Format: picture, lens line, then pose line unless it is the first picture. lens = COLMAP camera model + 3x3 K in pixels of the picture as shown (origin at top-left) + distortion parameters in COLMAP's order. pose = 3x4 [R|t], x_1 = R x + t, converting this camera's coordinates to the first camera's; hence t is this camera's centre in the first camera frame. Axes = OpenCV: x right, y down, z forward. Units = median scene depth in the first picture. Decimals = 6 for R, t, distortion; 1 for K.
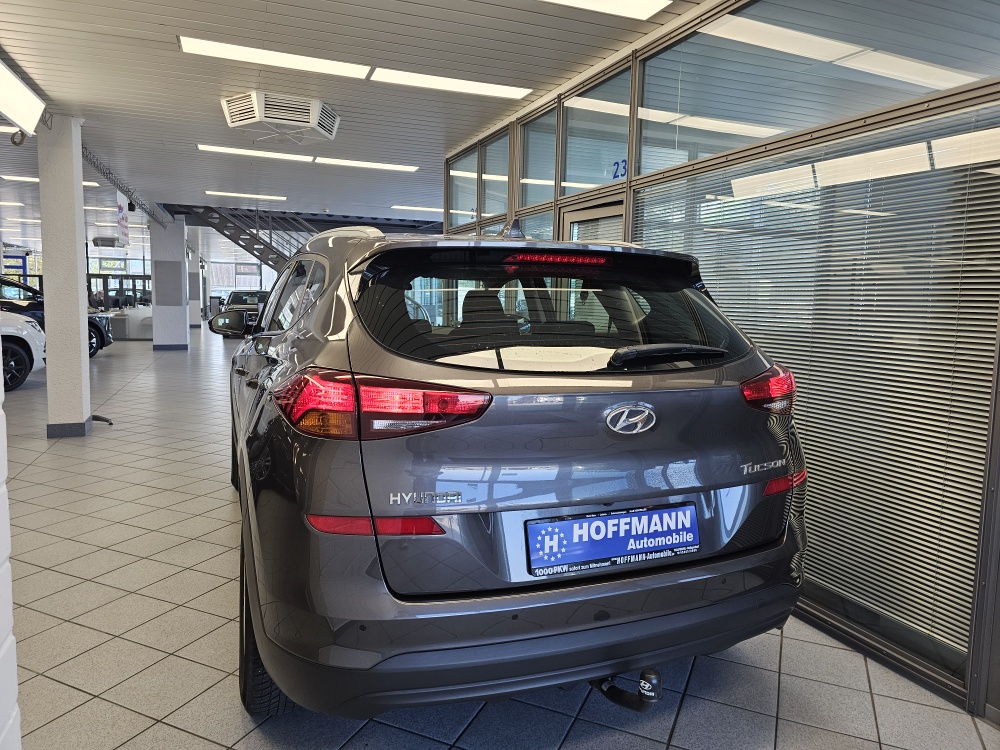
lens RADIAL K [[678.6, 0, 514.8], [0, 678.6, 371.5], [0, 0, 1]] dist [0.060115, -0.042525]
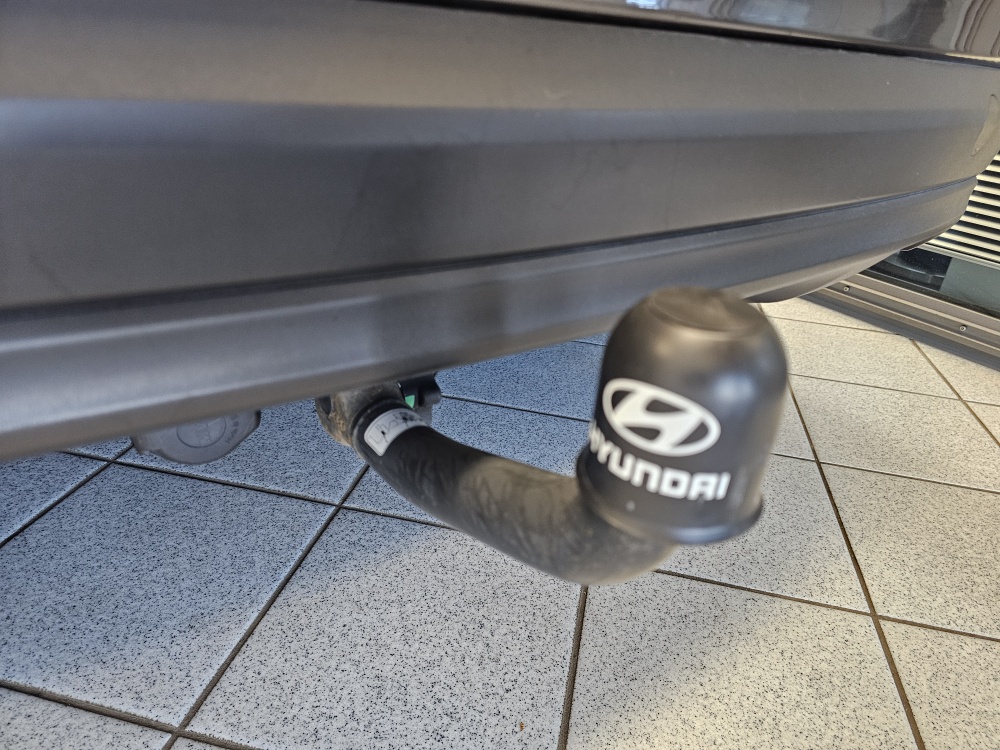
lens RADIAL K [[672.3, 0, 505.0], [0, 672.3, 369.4], [0, 0, 1]] dist [0.065051, -0.072405]
pose [[0.980912, -0.041795, 0.189907, 0.109846], [-0.027968, 0.936149, 0.350489, 0.309868], [-0.192430, -0.349110, 0.917111, 0.683210]]
